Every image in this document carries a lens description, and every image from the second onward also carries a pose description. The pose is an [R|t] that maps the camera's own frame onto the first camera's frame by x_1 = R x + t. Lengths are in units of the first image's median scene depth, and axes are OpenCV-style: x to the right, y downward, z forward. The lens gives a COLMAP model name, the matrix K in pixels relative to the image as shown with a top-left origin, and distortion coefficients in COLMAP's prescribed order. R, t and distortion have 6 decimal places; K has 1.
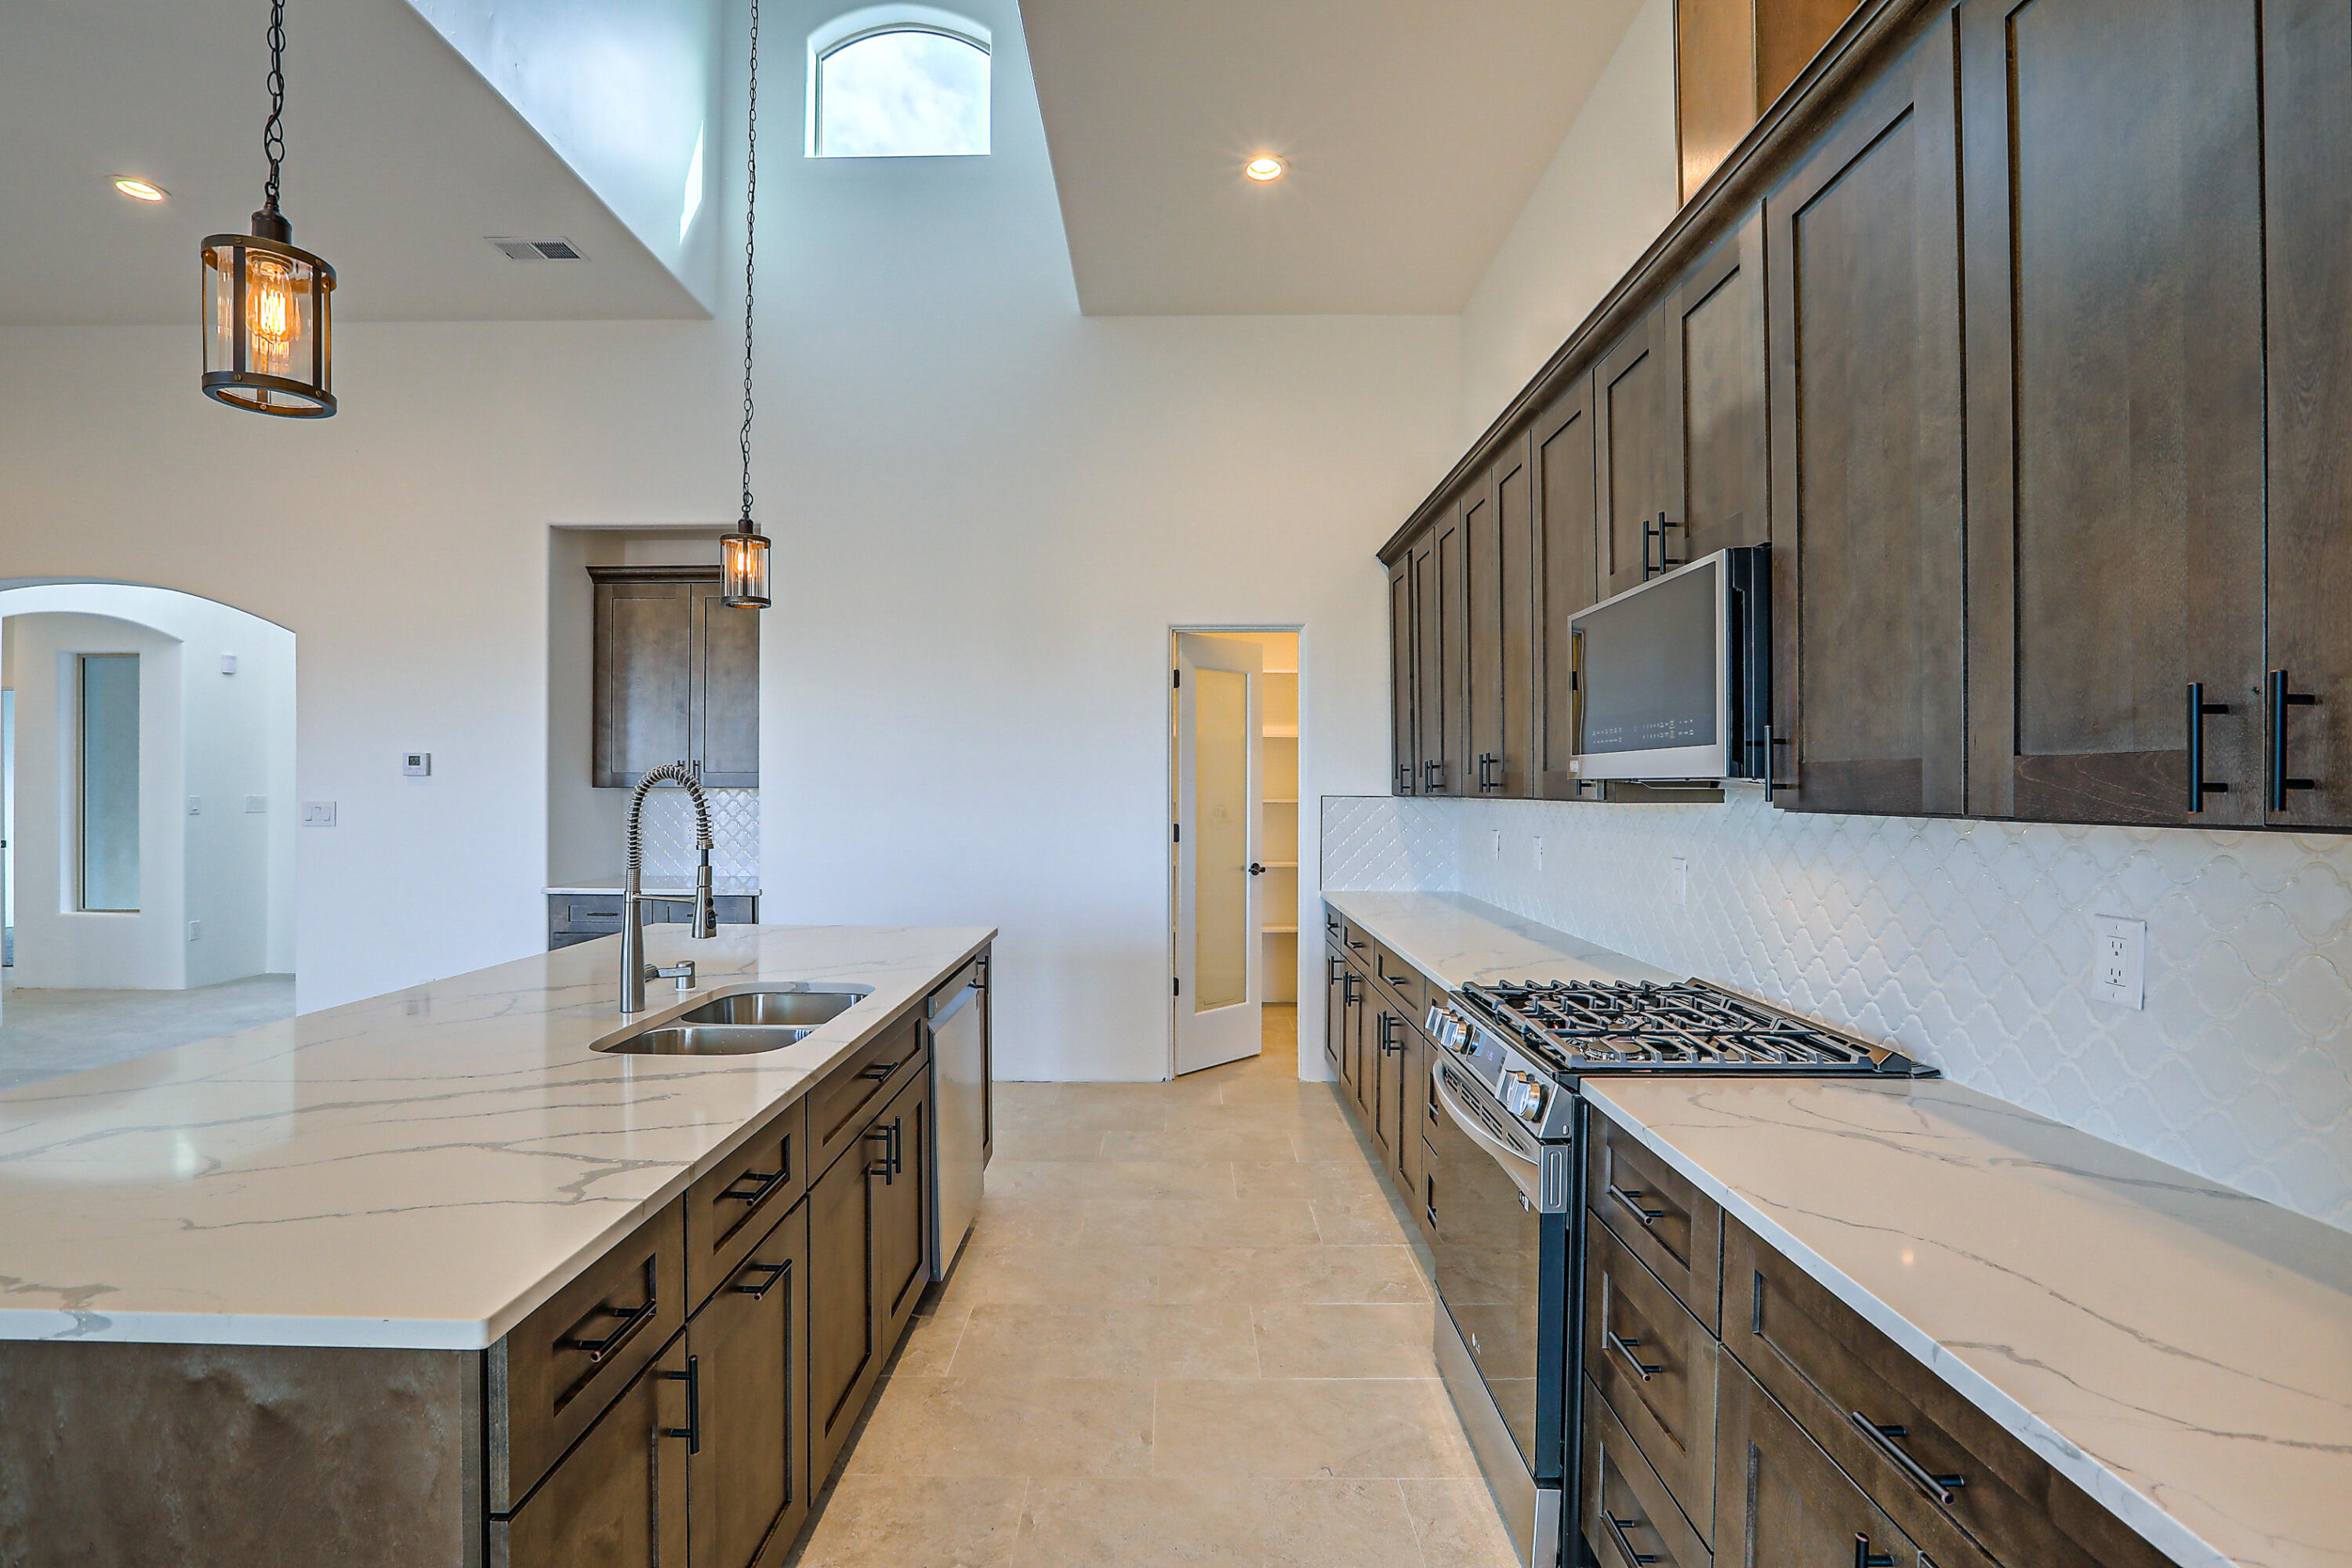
lens RADIAL K [[1070.6, 0, 1180.9], [0, 1070.6, 790.4], [0, 0, 1]] dist [-0.049817, 0.016094]
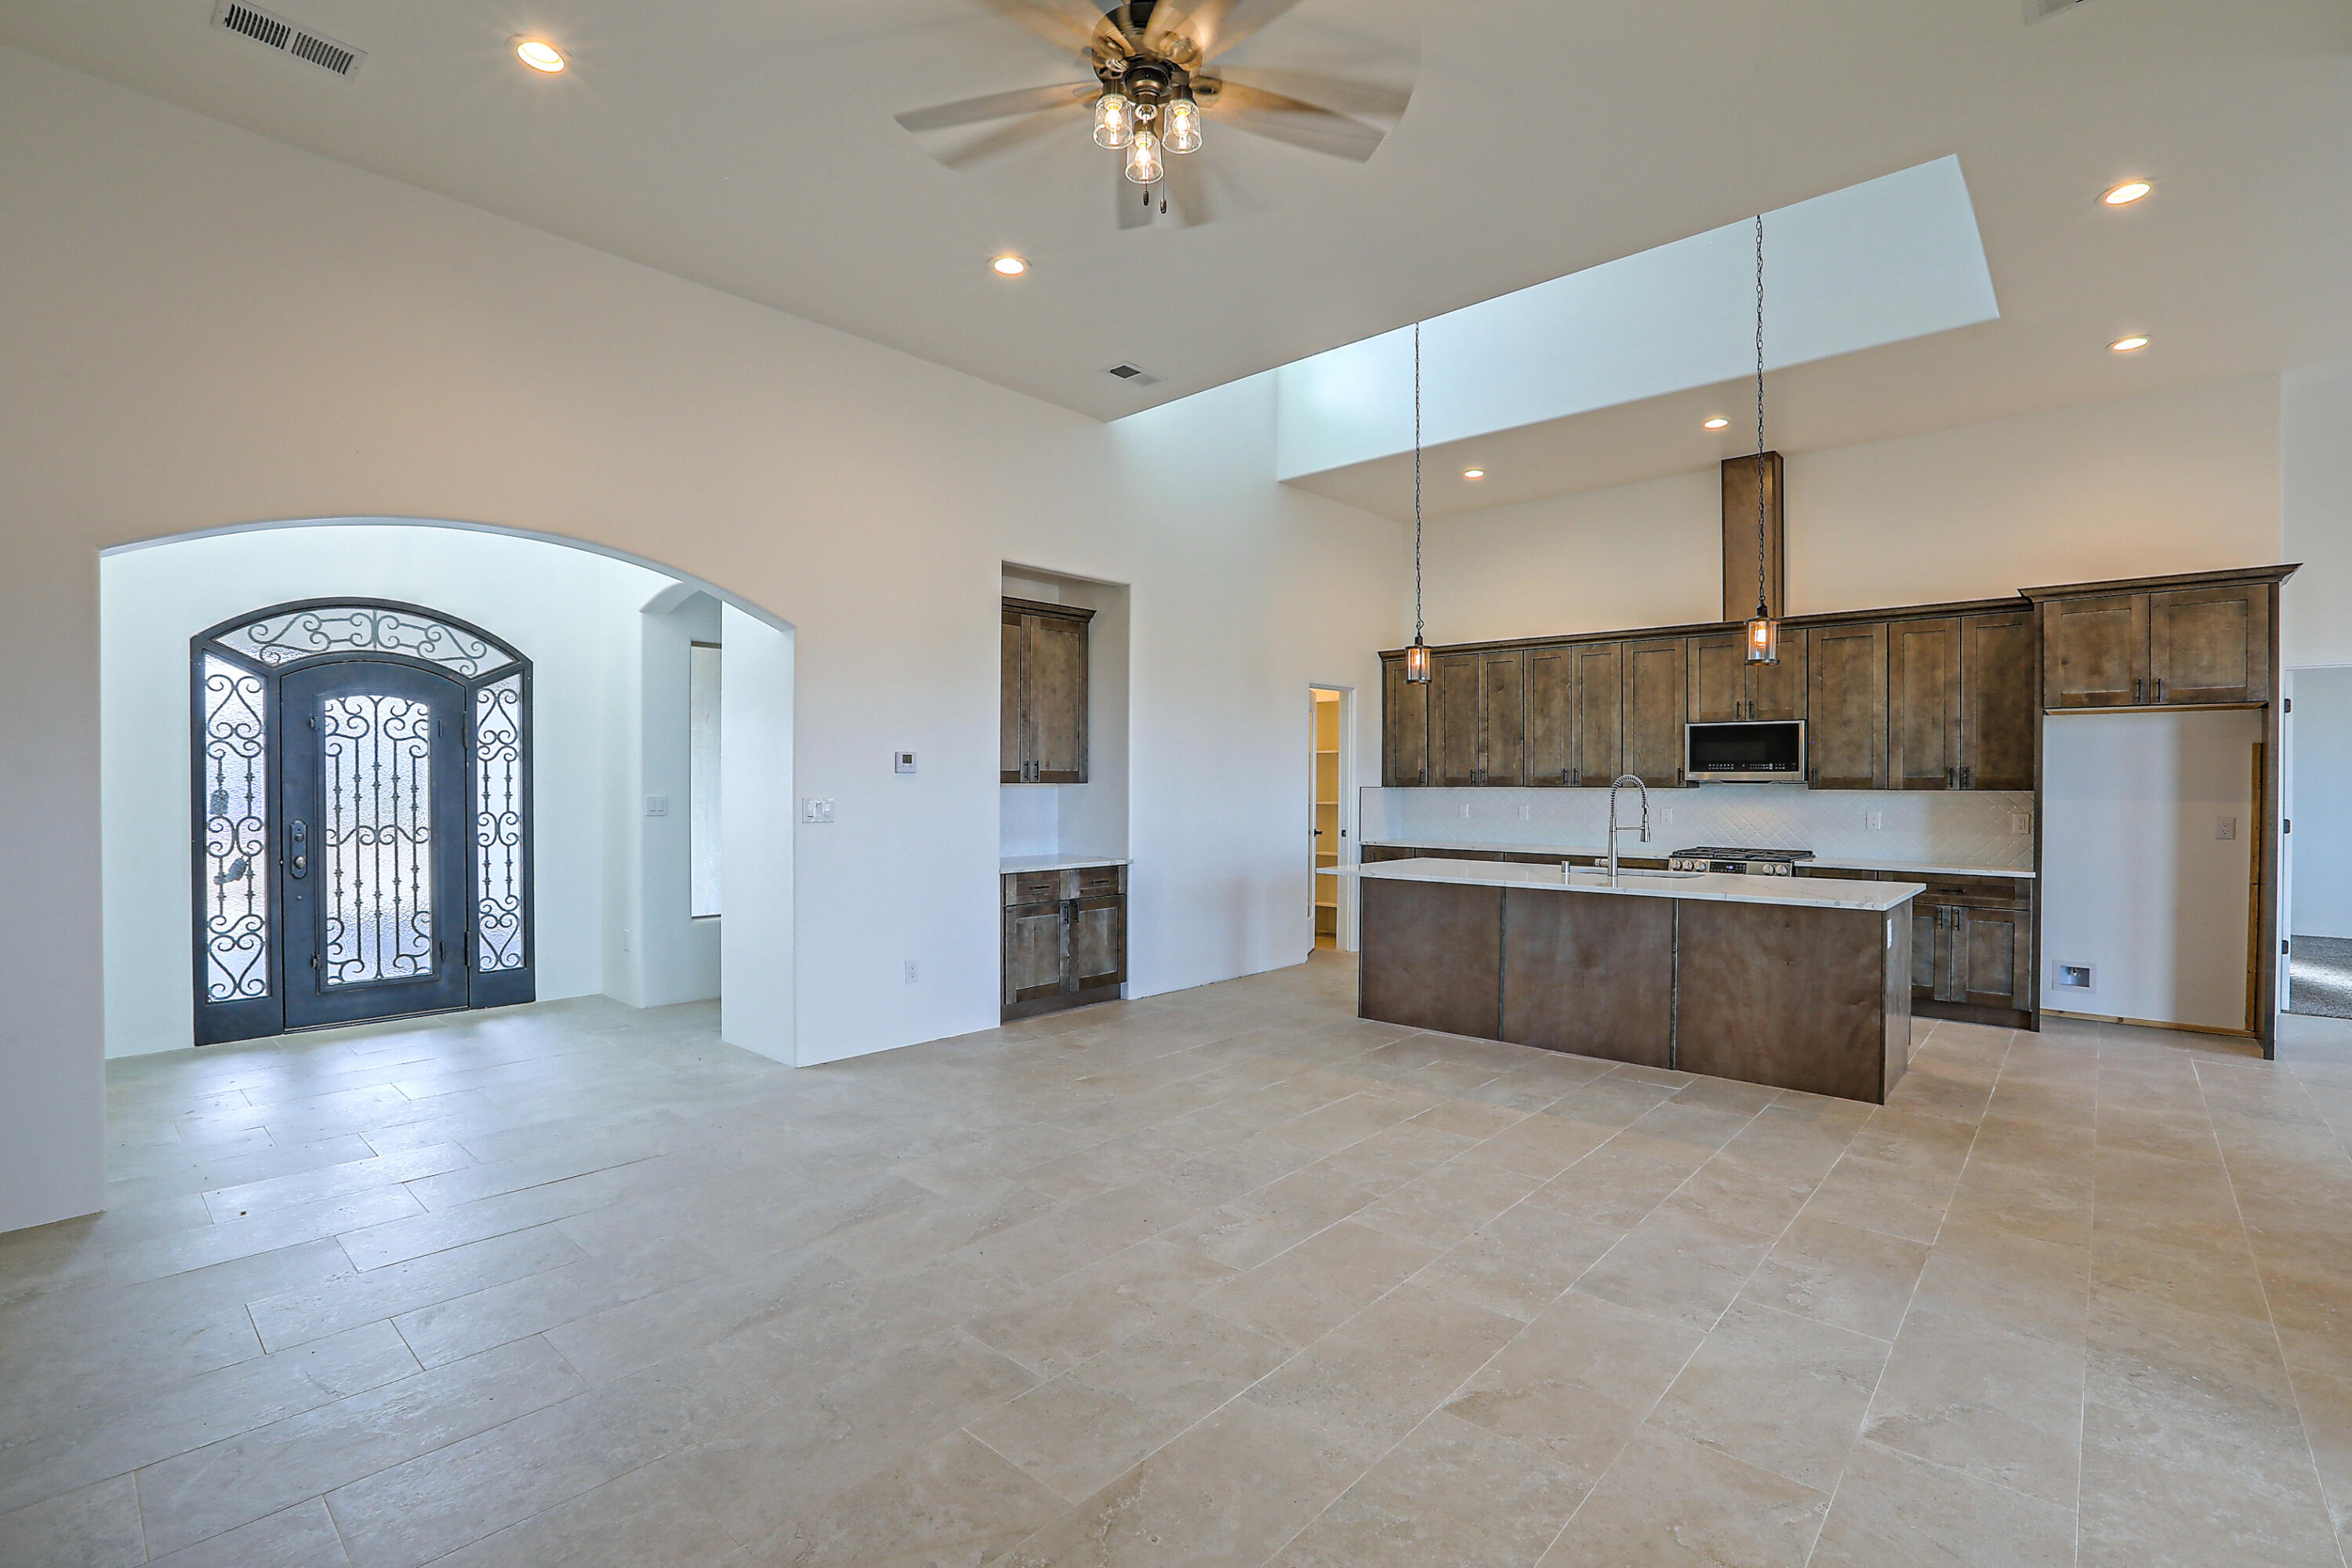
lens RADIAL K [[1070.6, 0, 1184.4], [0, 1070.6, 783.8], [0, 0, 1]] dist [-0.049817, 0.016094]
pose [[0.659030, -0.001820, 0.752114, -1.877873], [0.001797, 0.999998, 0.000845, -0.003792], [-0.752114, 0.000795, 0.659032, 0.084011]]
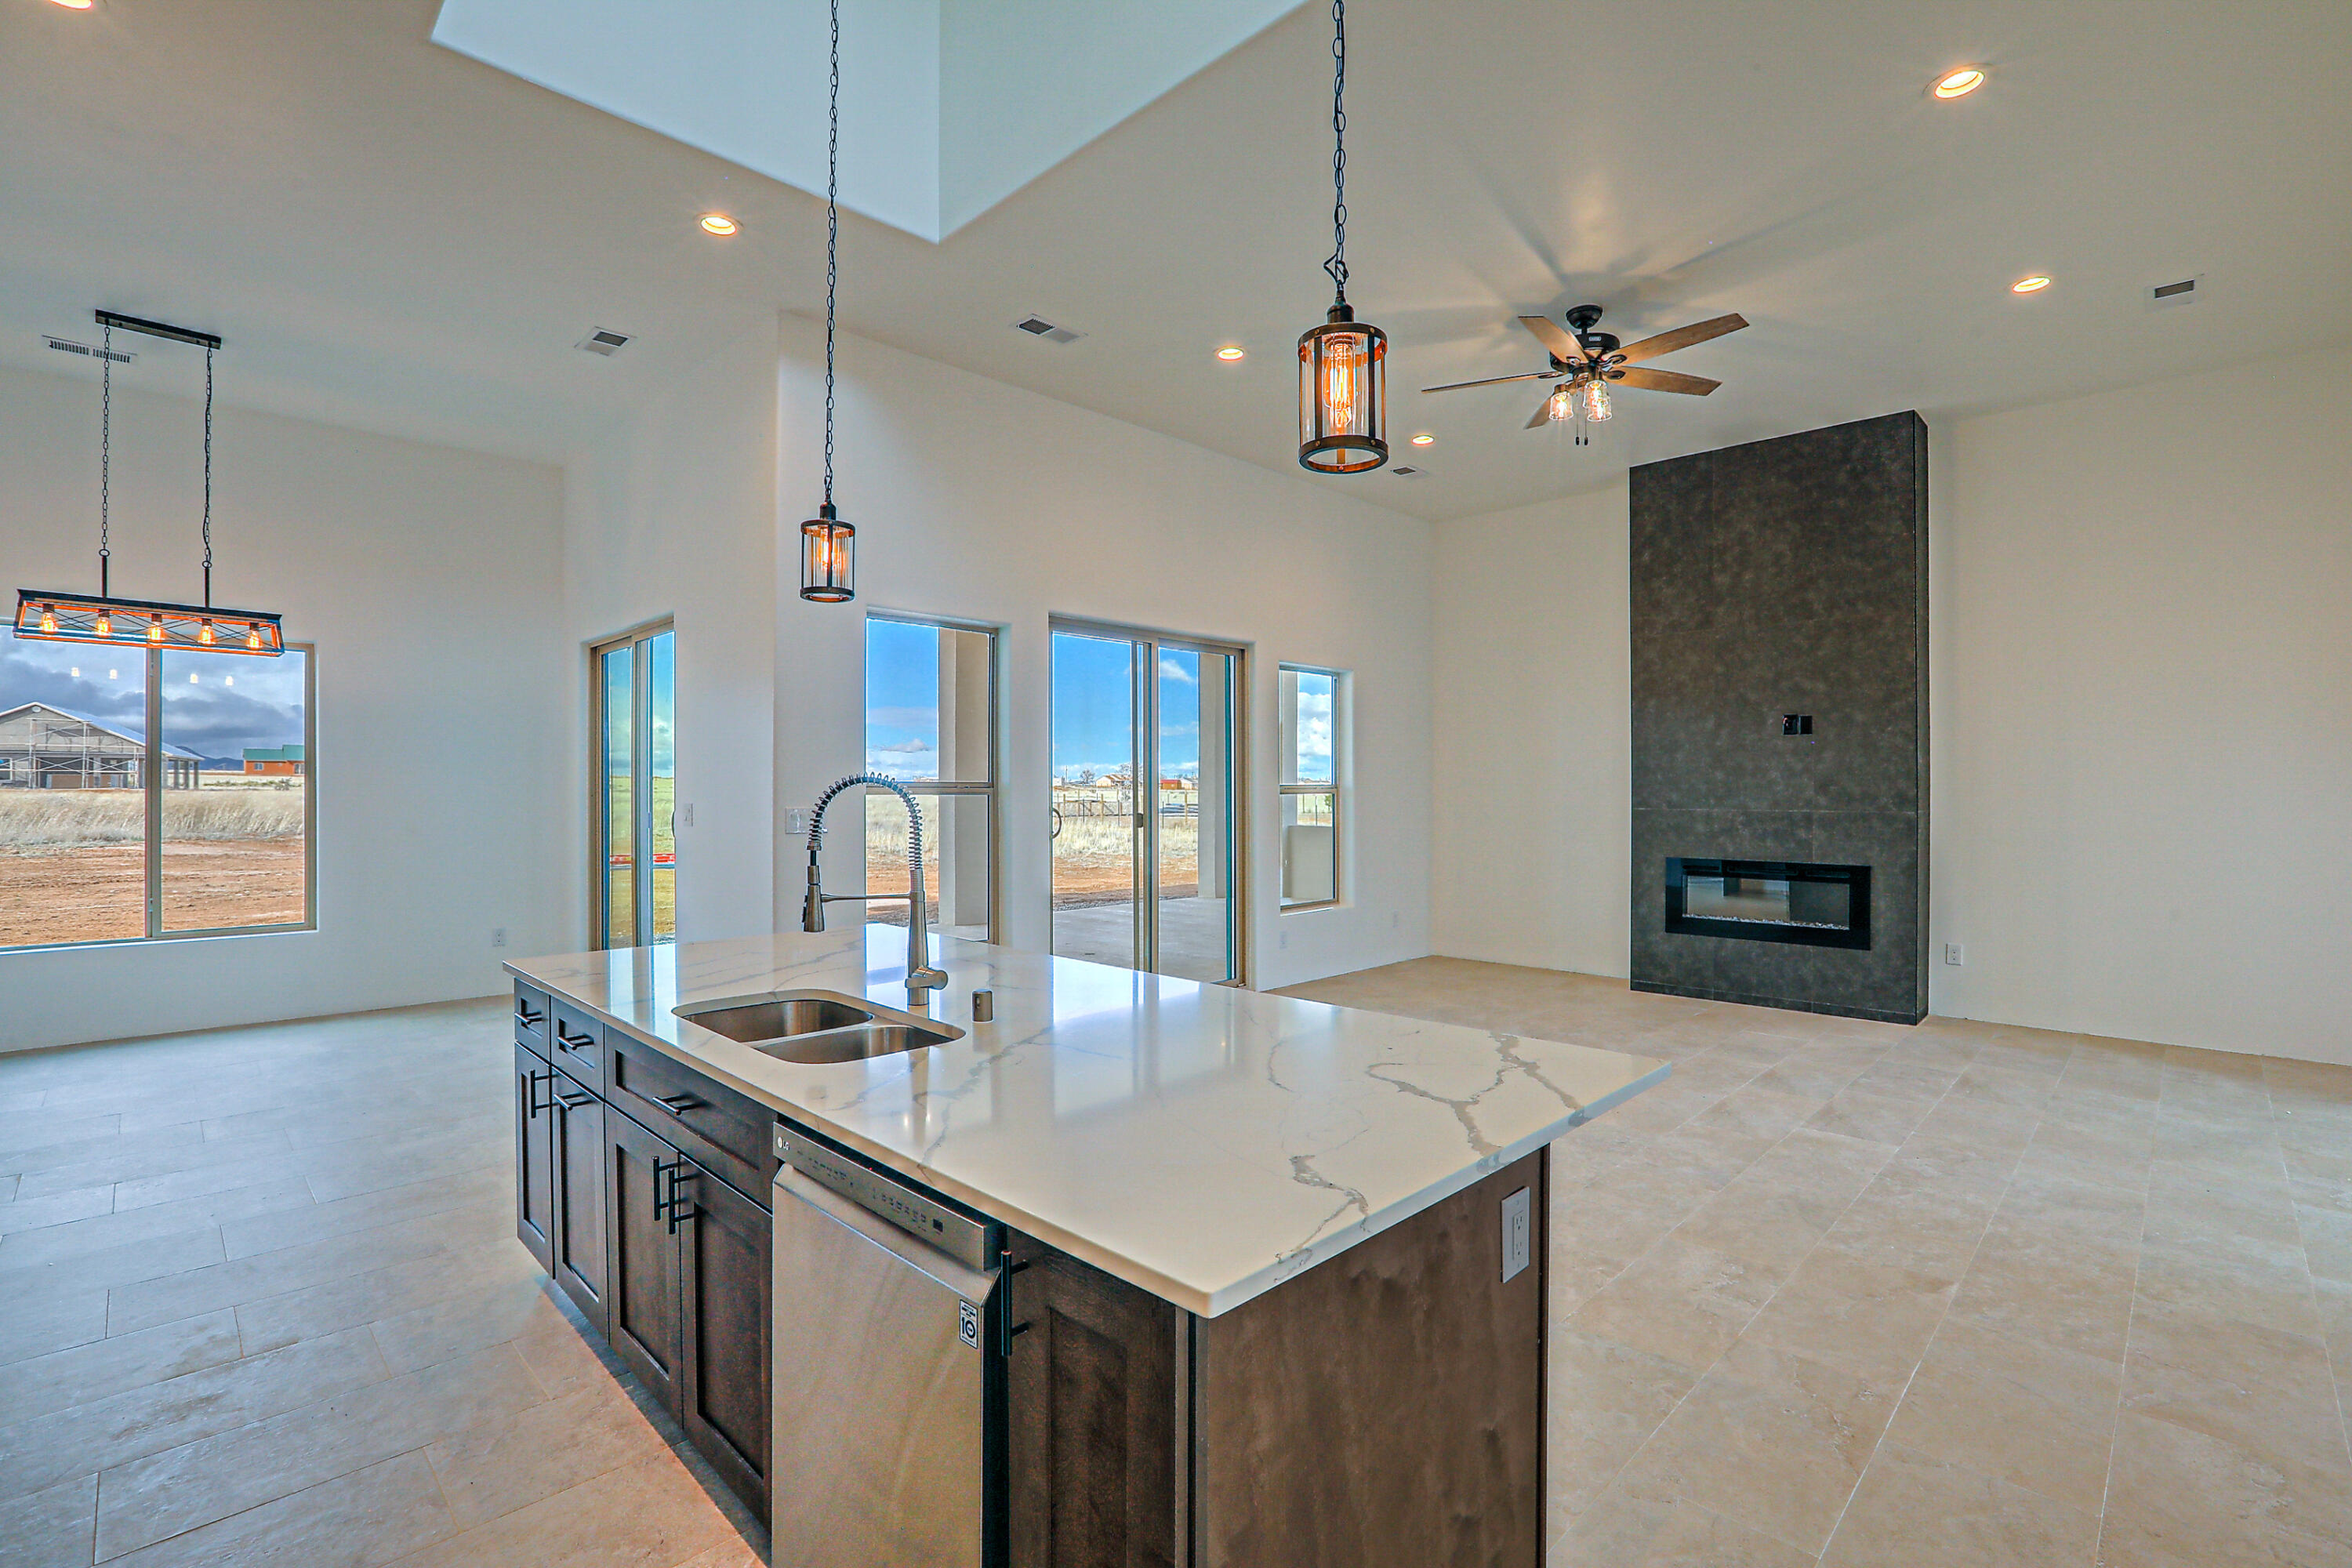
lens RADIAL K [[1070.6, 0, 1162.5], [0, 1070.6, 783.5], [0, 0, 1]] dist [-0.049817, 0.016094]
pose [[-0.708545, -0.008842, -0.705610, 0.039652], [-0.004106, 0.999956, -0.008407, -0.001332], [0.705654, -0.003060, -0.708550, 1.212506]]
